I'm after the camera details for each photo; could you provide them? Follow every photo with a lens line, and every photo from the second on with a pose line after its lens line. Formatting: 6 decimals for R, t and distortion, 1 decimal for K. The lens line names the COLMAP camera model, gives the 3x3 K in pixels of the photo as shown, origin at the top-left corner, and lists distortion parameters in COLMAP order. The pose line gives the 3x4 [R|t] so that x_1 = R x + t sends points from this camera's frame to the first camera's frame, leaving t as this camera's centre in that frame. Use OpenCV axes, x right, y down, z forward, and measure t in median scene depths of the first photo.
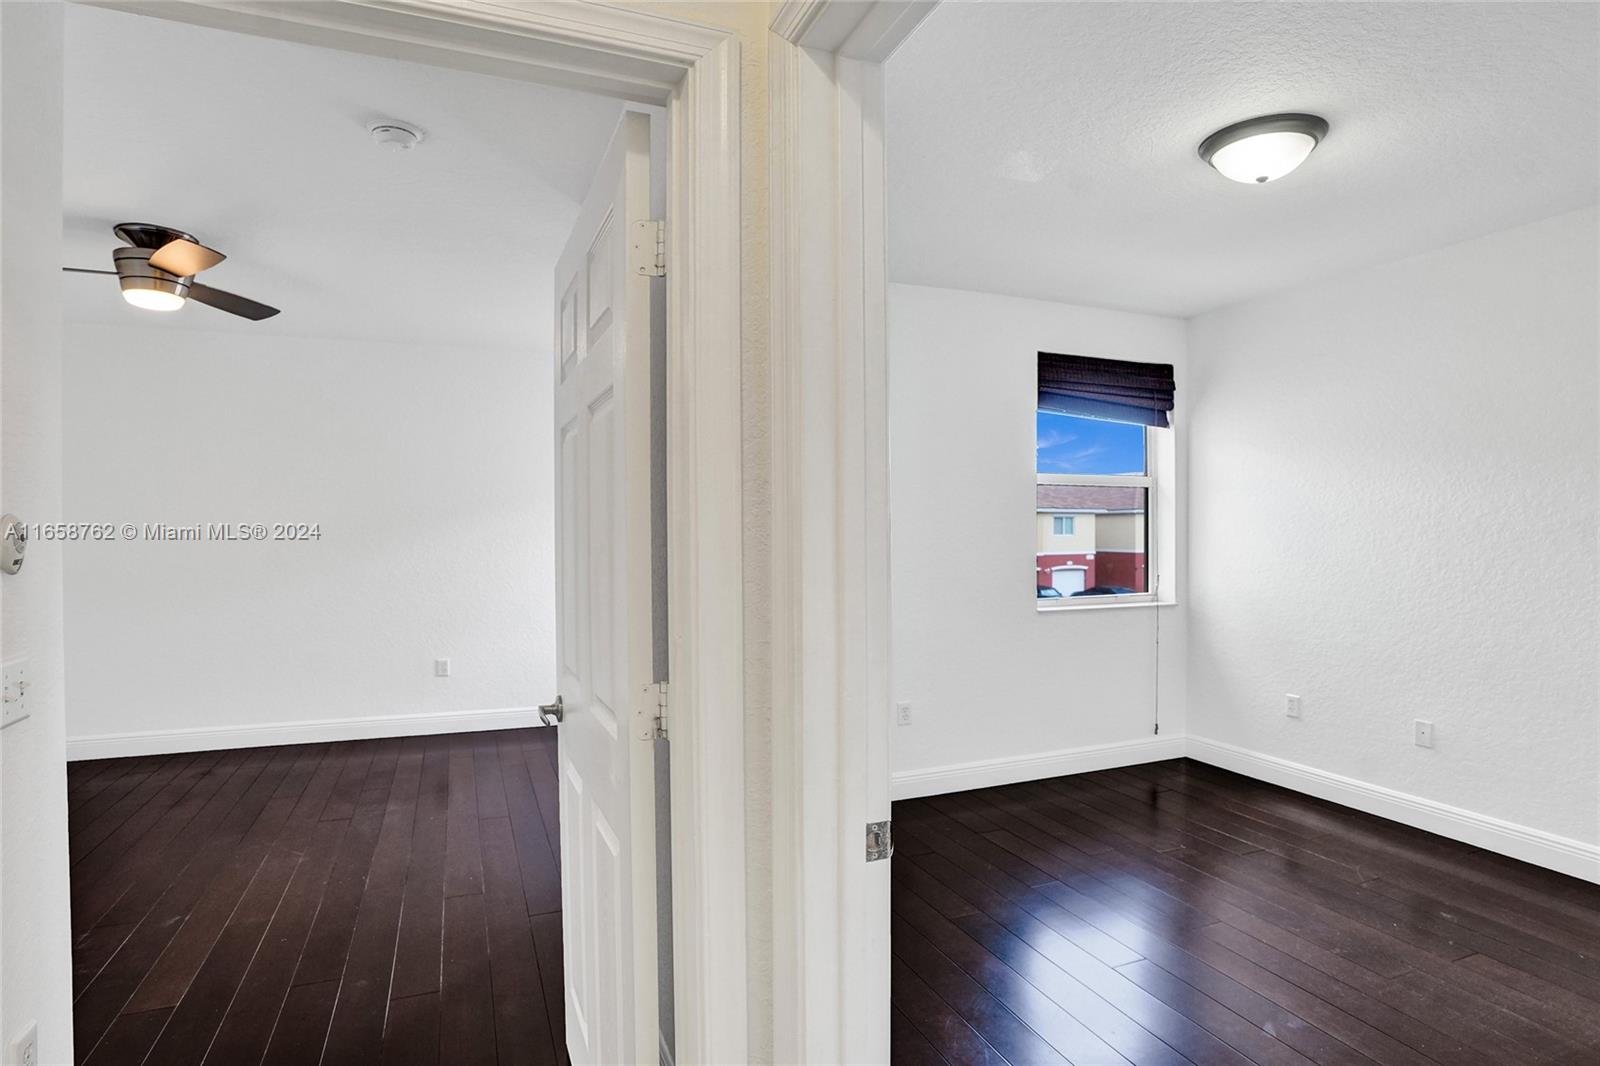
lens RADIAL K [[856.2, 0, 800.0], [0, 856.2, 533.0], [0, 0, 1]] dist [-0.057365, 0.038337]
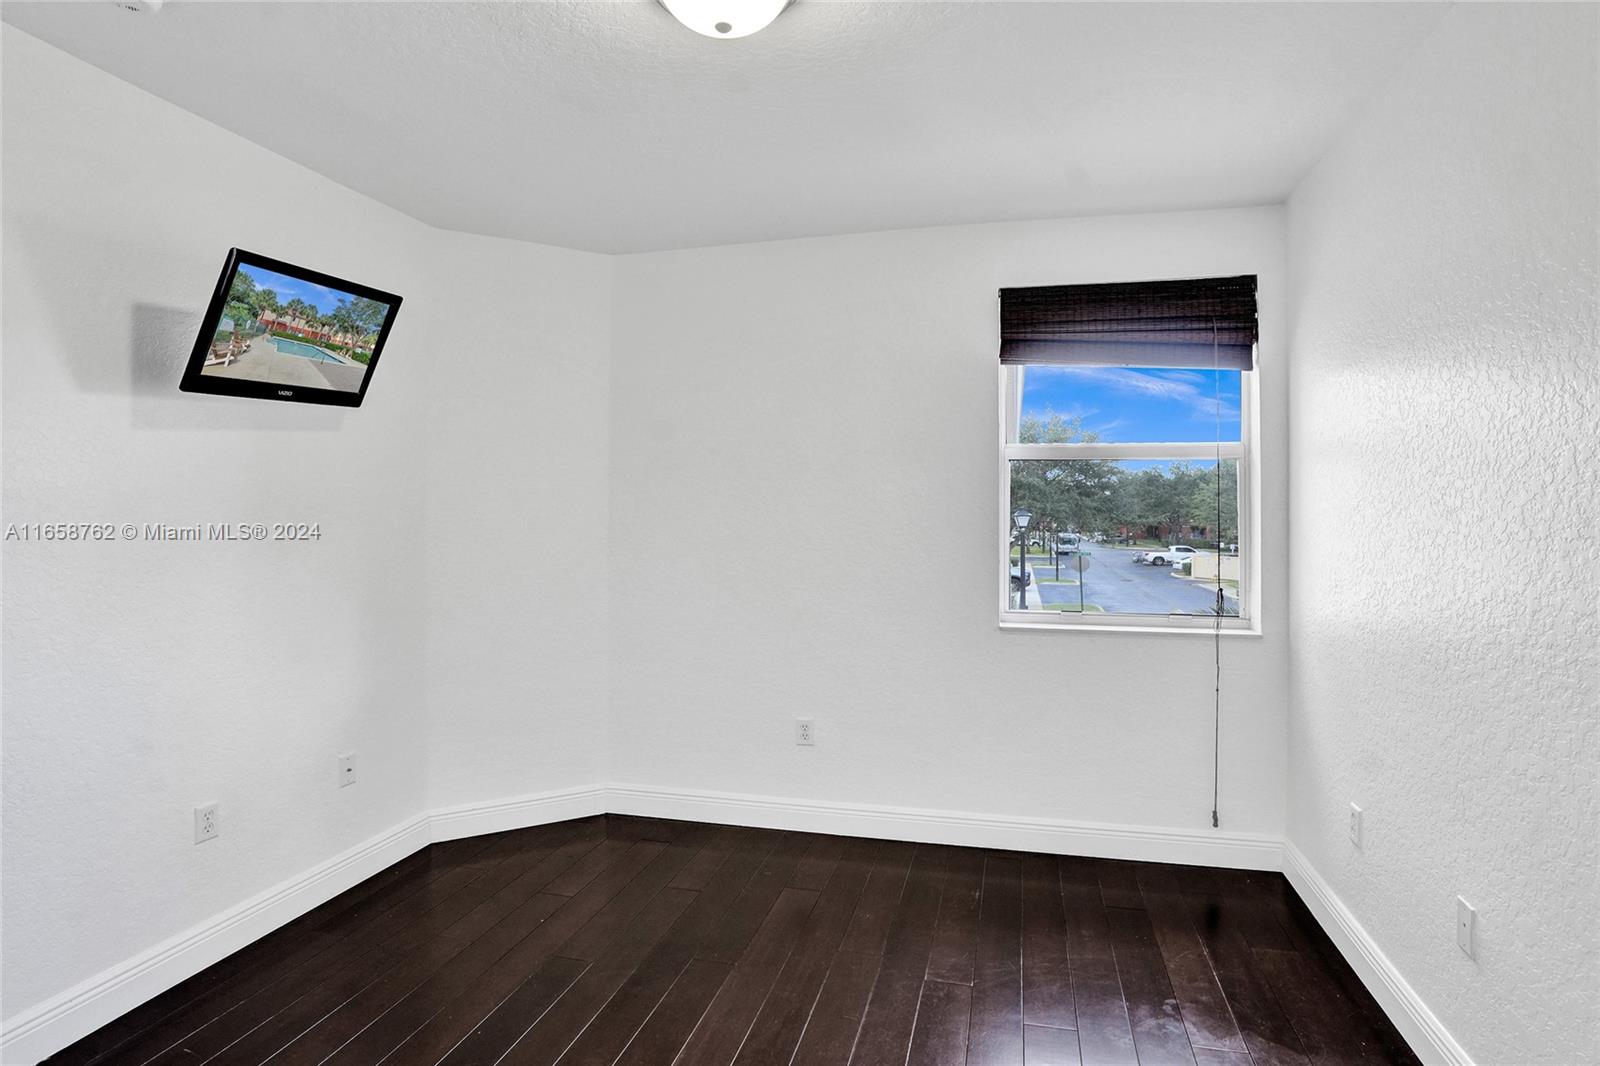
lens RADIAL K [[852.4, 0, 791.9], [0, 852.4, 501.7], [0, 0, 1]] dist [-0.043543, 0.001166]
pose [[0.802269, -0.002621, -0.596957, 0.555632], [-0.008134, 0.999850, -0.015323, -0.007296], [0.596908, 0.017149, 0.802127, 0.264079]]
